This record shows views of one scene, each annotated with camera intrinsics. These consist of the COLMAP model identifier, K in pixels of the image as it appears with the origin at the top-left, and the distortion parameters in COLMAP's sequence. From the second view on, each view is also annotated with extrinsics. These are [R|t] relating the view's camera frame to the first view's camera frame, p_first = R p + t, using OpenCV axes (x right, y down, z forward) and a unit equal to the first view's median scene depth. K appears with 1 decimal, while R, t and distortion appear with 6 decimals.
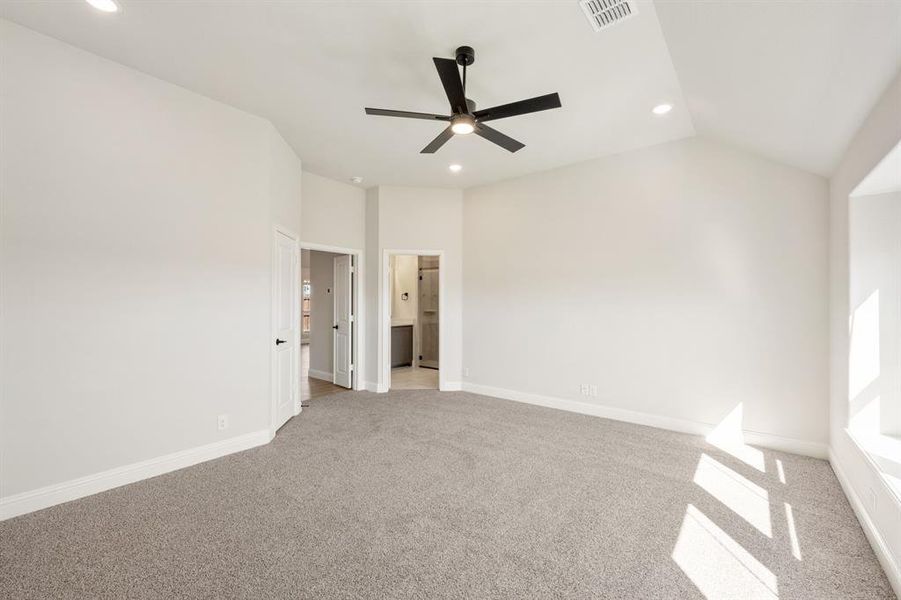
lens RADIAL K [[367.2, 0, 452.5], [0, 367.2, 301.8], [0, 0, 1]] dist [0.000114, 0.000056]
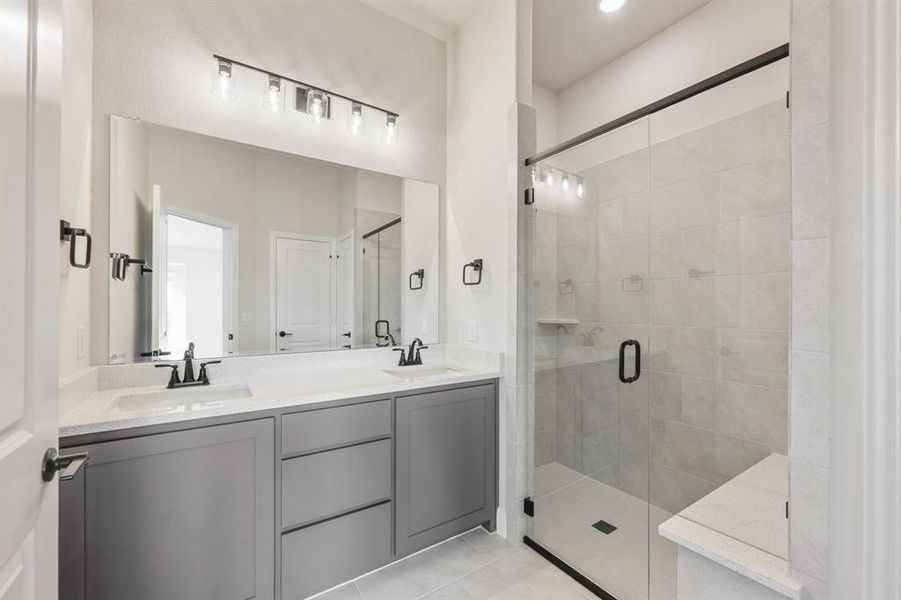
lens RADIAL K [[367.2, 0, 452.6], [0, 367.2, 301.8], [0, 0, 1]] dist [0.000114, 0.000056]
pose [[0.956780, 0.000219, -0.290814, -0.062686], [-0.000201, 1.000000, 0.000092, 0.008814], [0.290814, -0.000030, 0.956780, 0.735933]]
